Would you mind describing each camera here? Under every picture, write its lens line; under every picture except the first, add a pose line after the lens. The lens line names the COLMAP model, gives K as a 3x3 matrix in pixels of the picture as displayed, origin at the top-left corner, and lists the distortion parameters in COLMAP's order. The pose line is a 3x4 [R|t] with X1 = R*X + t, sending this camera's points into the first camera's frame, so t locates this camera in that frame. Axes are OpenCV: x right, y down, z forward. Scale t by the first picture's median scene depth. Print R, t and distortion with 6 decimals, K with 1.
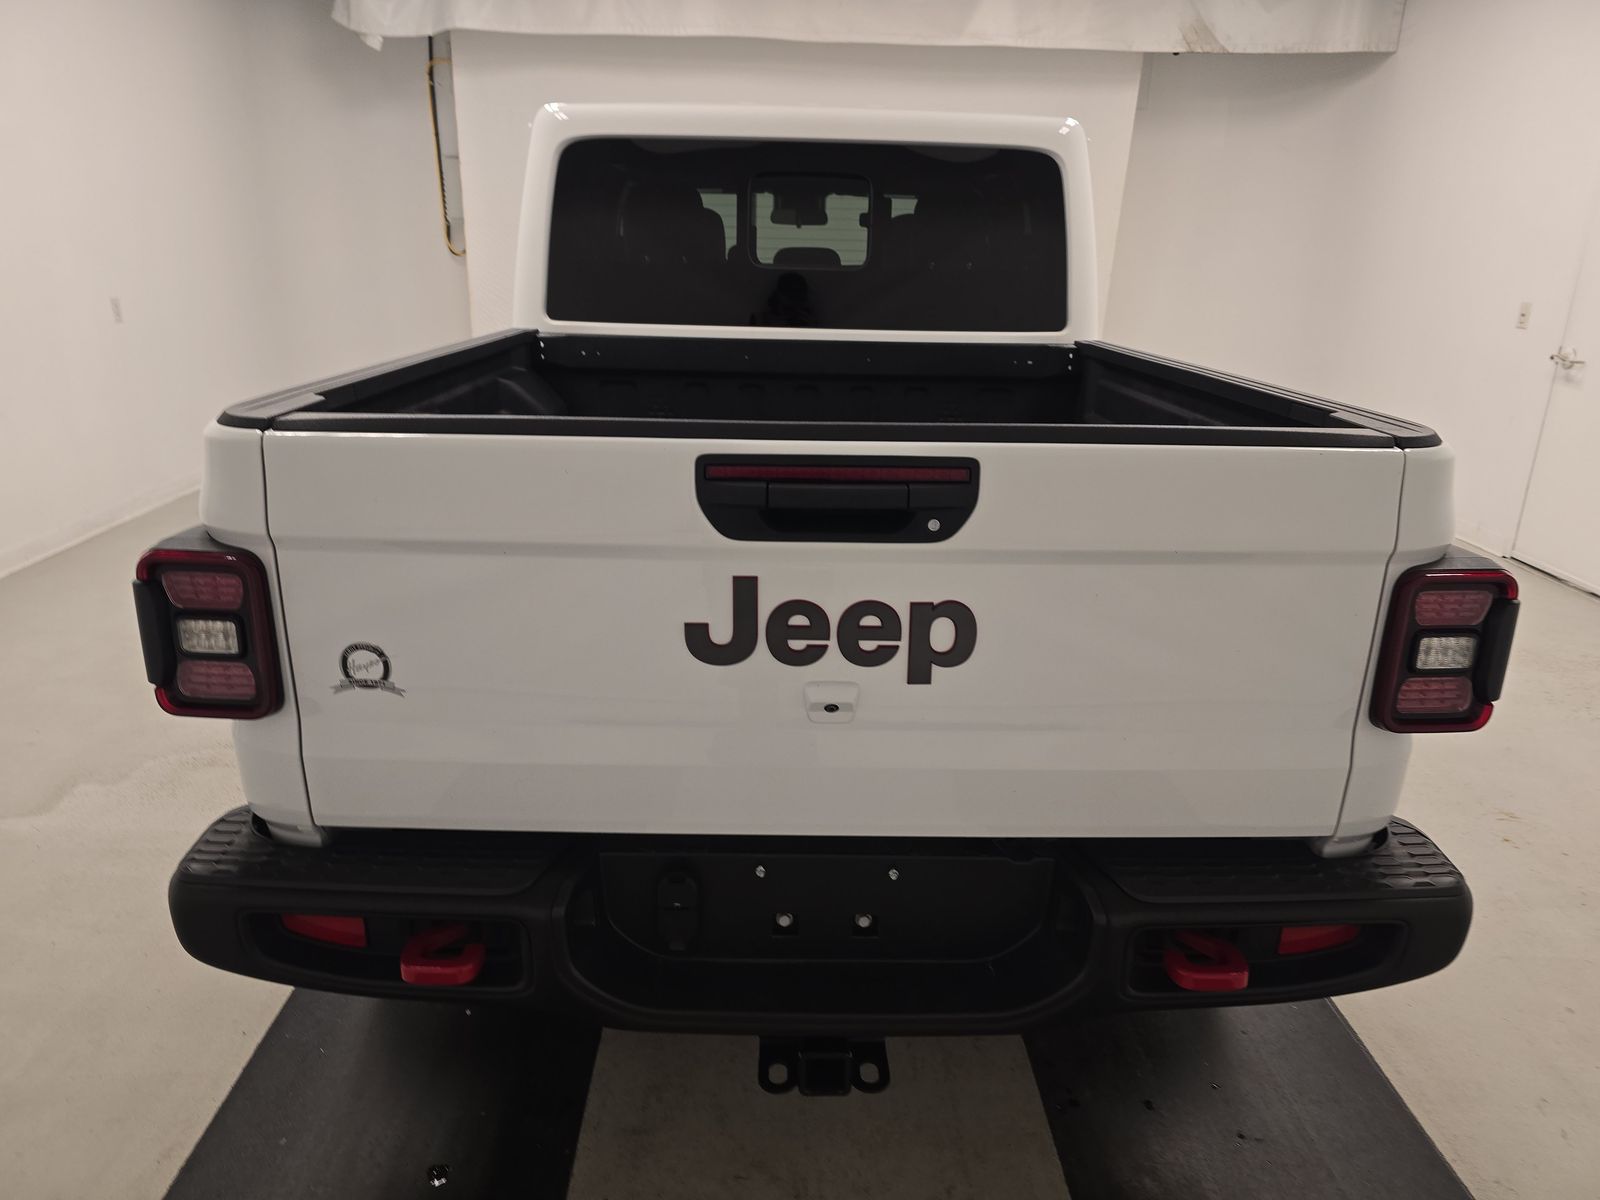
lens RADIAL K [[1082.7, 0, 801.3], [0, 1082.7, 634.0], [0, 0, 1]] dist [-0.004395, -0.004654]
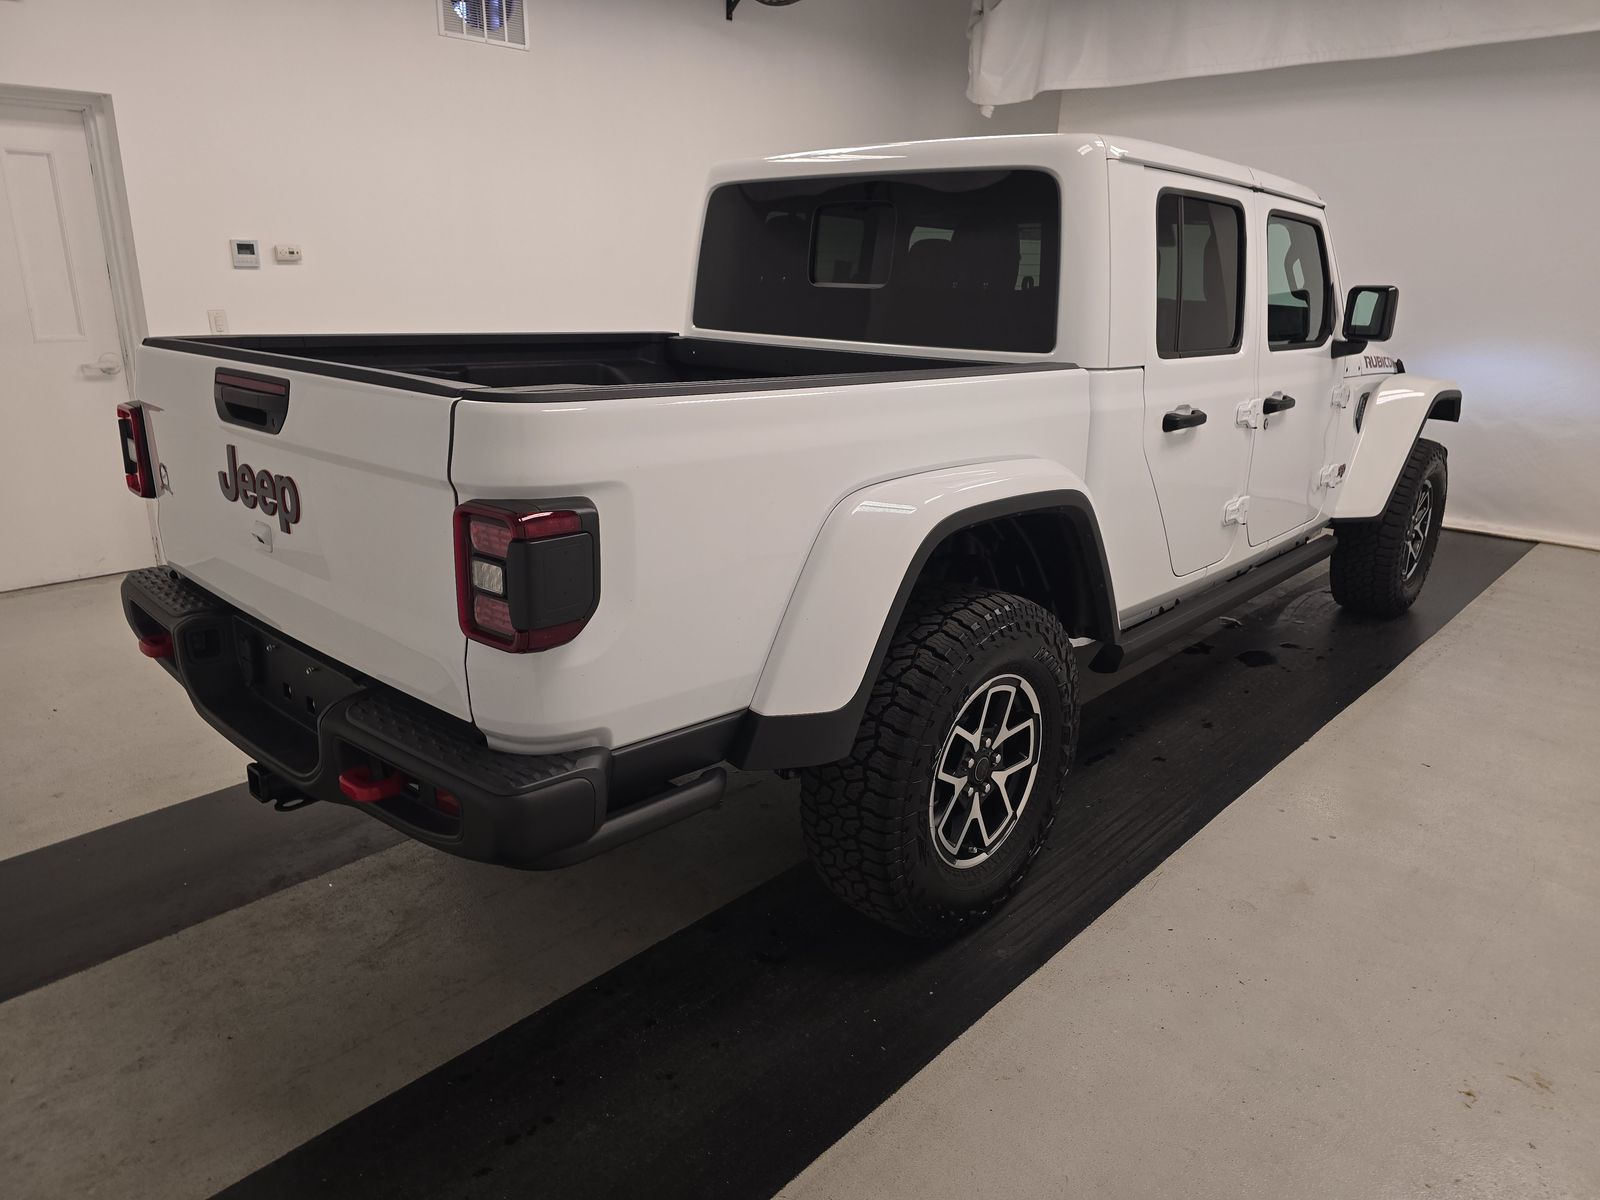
lens RADIAL K [[1104.4, 0, 795.0], [0, 1104.4, 596.3], [0, 0, 1]] dist [0.021985, -0.000862]
pose [[0.721583, 0.190251, -0.665674, 0.805928], [-0.244843, 0.969493, 0.011676, -0.027983], [0.647588, 0.154560, 0.746151, 0.156595]]
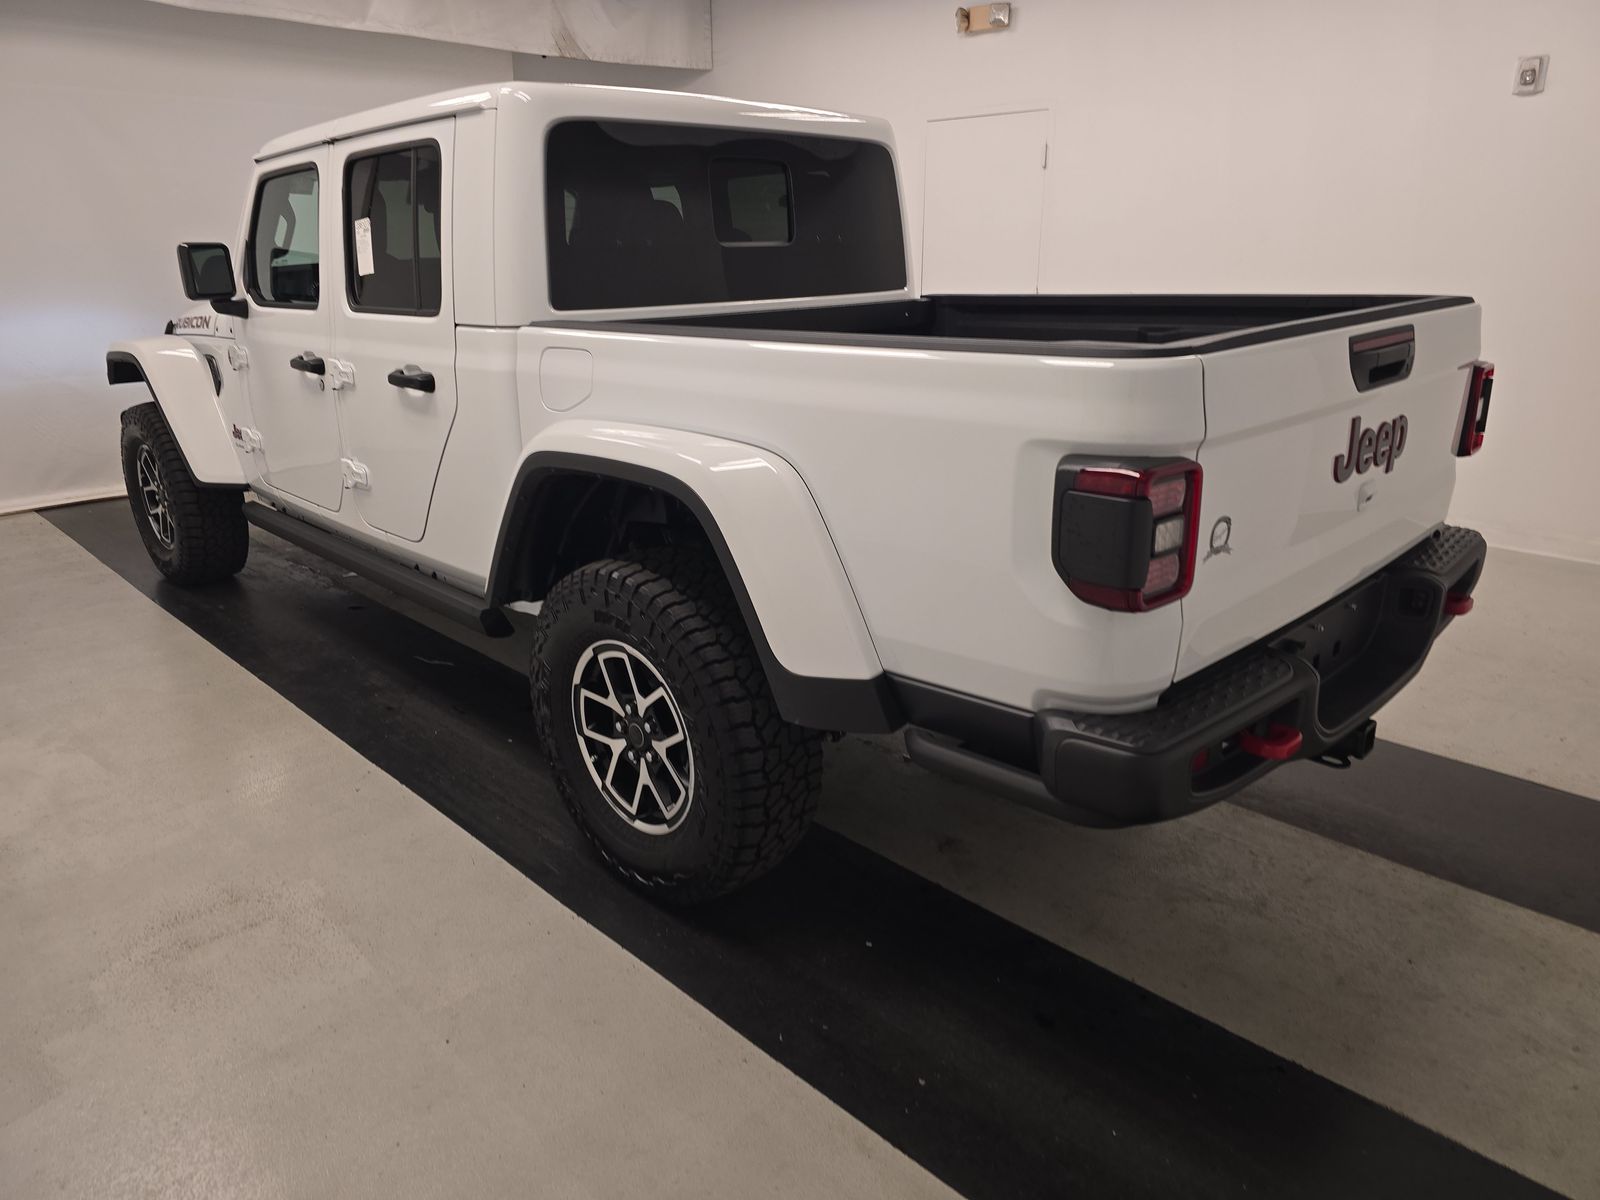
lens RADIAL K [[1104.4, 0, 795.0], [0, 1104.4, 596.3], [0, 0, 1]] dist [0.021985, -0.000862]
pose [[0.709785, -0.242197, 0.661472, -0.797701], [0.266602, 0.961545, 0.065994, -0.058480], [-0.652019, 0.129508, 0.747060, 0.177491]]
